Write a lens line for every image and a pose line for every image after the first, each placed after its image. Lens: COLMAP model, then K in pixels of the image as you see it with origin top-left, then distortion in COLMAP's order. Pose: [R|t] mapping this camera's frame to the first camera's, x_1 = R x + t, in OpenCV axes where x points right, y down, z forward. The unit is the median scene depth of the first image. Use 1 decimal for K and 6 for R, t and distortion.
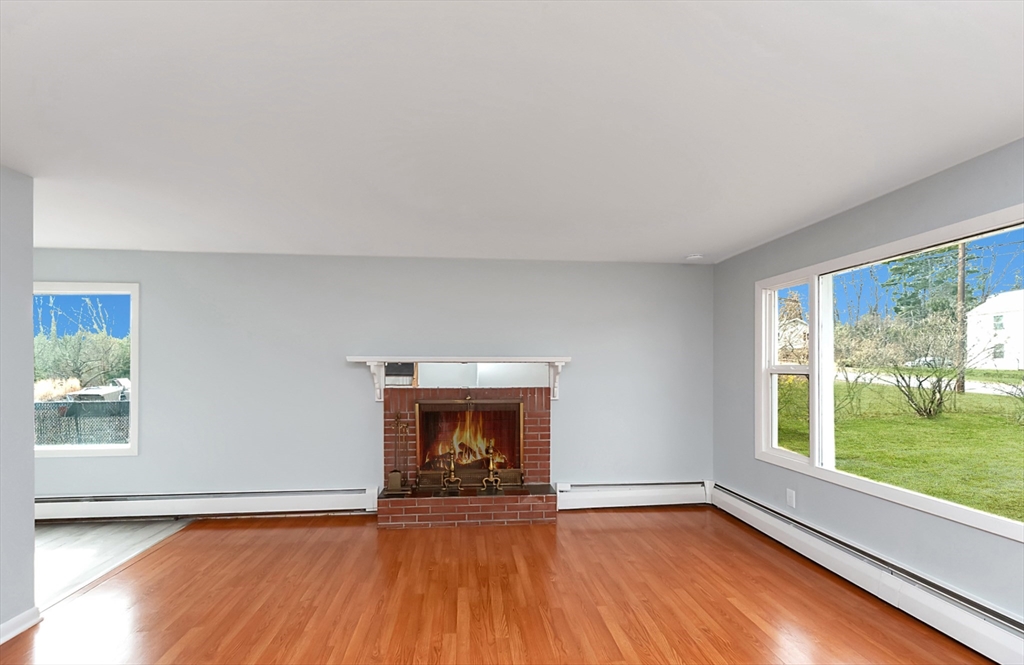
lens RADIAL K [[449.2, 0, 508.1], [0, 449.2, 360.5], [0, 0, 1]] dist [0.001577, 0.000271]
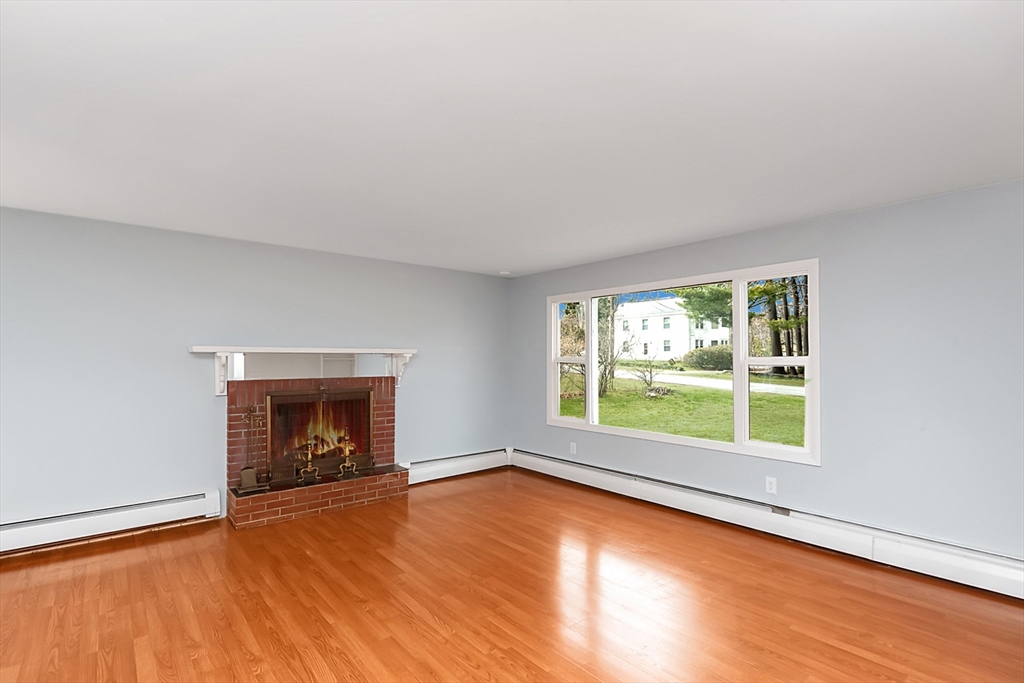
lens RADIAL K [[489.6, 0, 512.0], [0, 489.6, 341.5], [0, 0, 1]] dist [0.001130, 0.000392]
pose [[0.819458, 0.020511, 0.572772, -0.386195], [-0.008285, 0.999679, -0.023945, 0.000295], [-0.573079, 0.014877, 0.819365, -0.164457]]
